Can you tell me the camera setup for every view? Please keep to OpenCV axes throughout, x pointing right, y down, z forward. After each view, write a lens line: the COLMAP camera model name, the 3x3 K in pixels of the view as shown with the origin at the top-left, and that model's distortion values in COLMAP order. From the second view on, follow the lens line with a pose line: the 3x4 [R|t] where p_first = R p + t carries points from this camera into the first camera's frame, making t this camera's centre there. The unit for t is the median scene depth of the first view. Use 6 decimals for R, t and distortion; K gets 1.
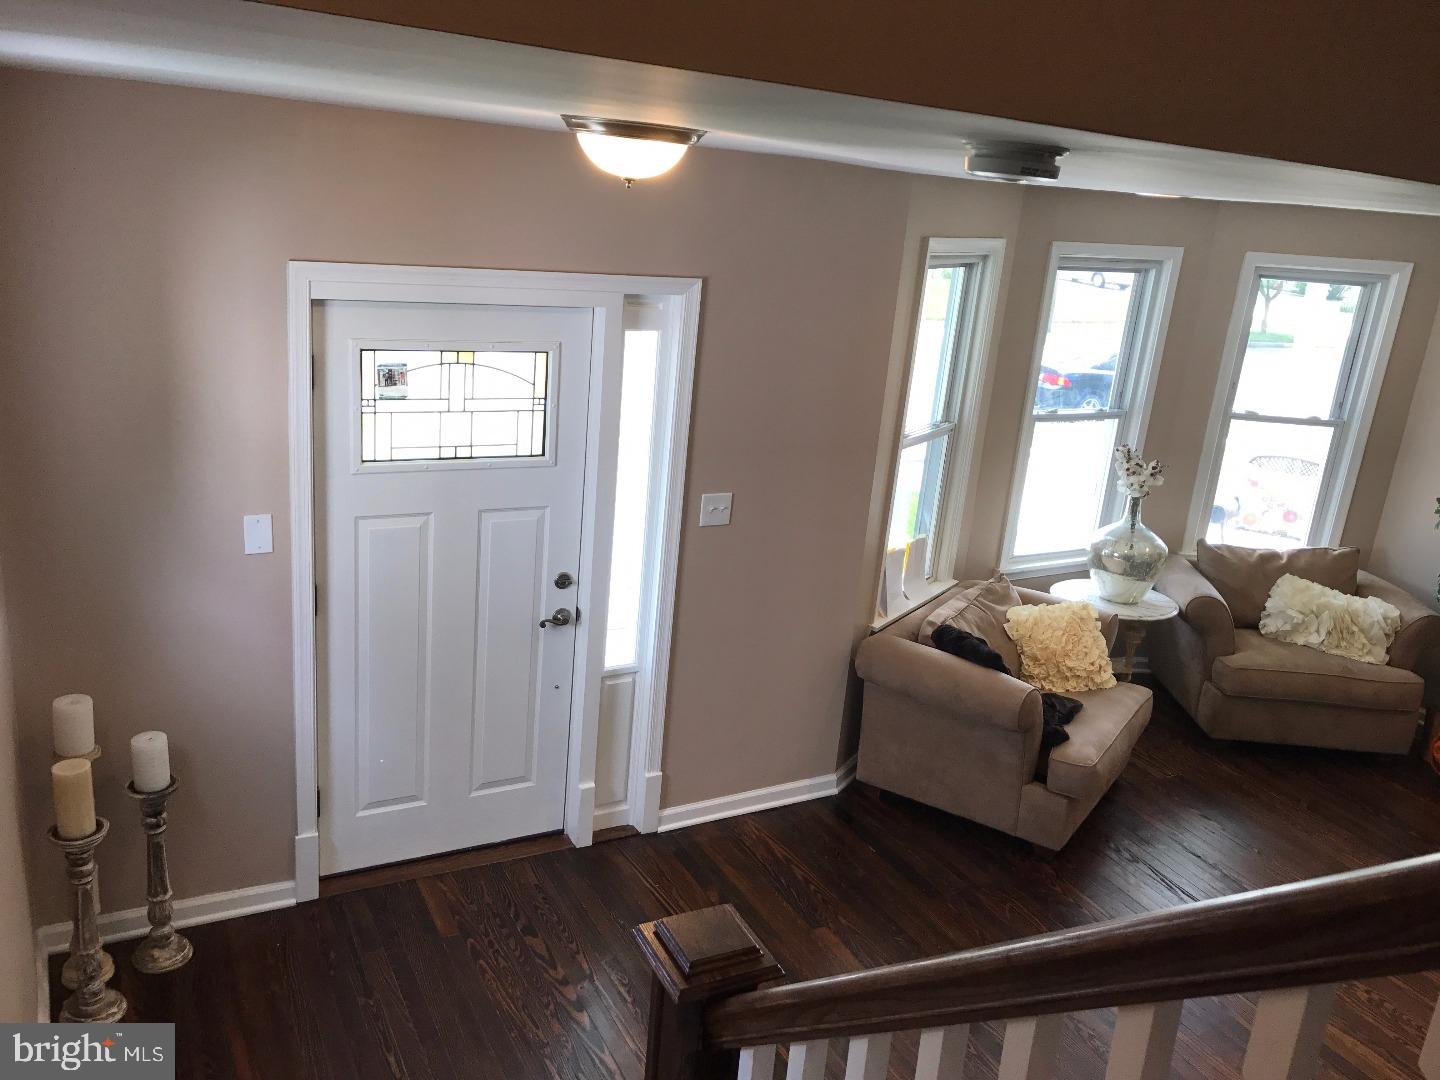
lens RADIAL K [[1172.9, 0, 720.3], [0, 1172.9, 536.6], [0, 0, 1]] dist [-0.002089, -0.004089]
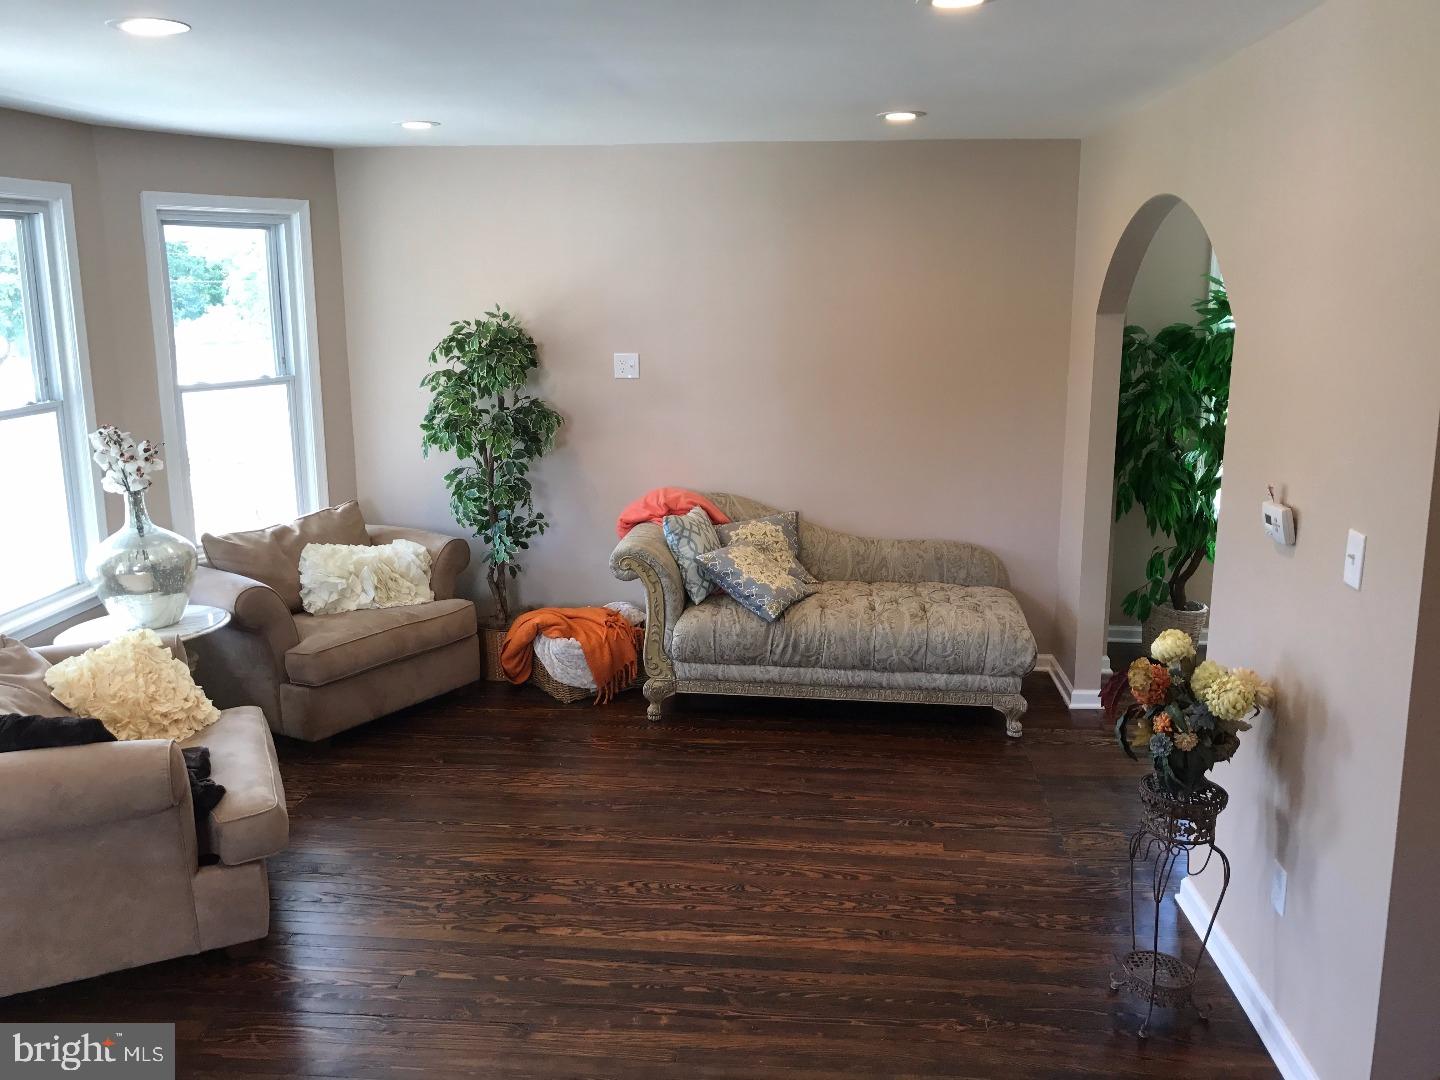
lens RADIAL K [[1172.9, 0, 721.0], [0, 1172.9, 539.2], [0, 0, 1]] dist [-0.002089, -0.004089]
pose [[0.529087, -0.255697, 0.809127, -0.077741], [0.300953, 0.948080, 0.102815, 0.032904], [-0.793407, 0.189111, 0.578570, 0.241645]]
